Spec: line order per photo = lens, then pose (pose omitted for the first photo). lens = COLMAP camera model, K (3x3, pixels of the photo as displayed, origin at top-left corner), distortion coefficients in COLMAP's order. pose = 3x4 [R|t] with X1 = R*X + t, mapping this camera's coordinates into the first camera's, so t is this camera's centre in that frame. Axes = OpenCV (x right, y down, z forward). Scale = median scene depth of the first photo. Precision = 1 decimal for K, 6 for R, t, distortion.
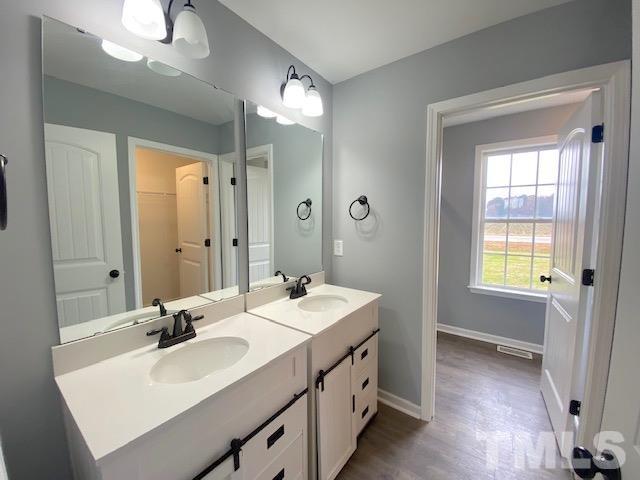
lens RADIAL K [[256.2, 0, 320.0], [0, 256.2, 240.0], [0, 0, 1]] dist [-0.017613, -0.000267]
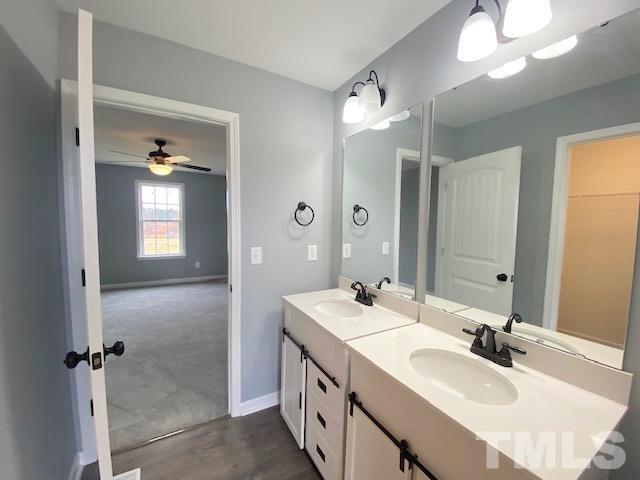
lens RADIAL K [[256.2, 0, 320.0], [0, 256.2, 240.0], [0, 0, 1]] dist [-0.017613, -0.000267]
pose [[-0.391347, 0.054815, -0.918609, 0.717775], [-0.109795, 0.988313, 0.105749, -0.079460], [0.913670, 0.142243, -0.380755, 1.012337]]
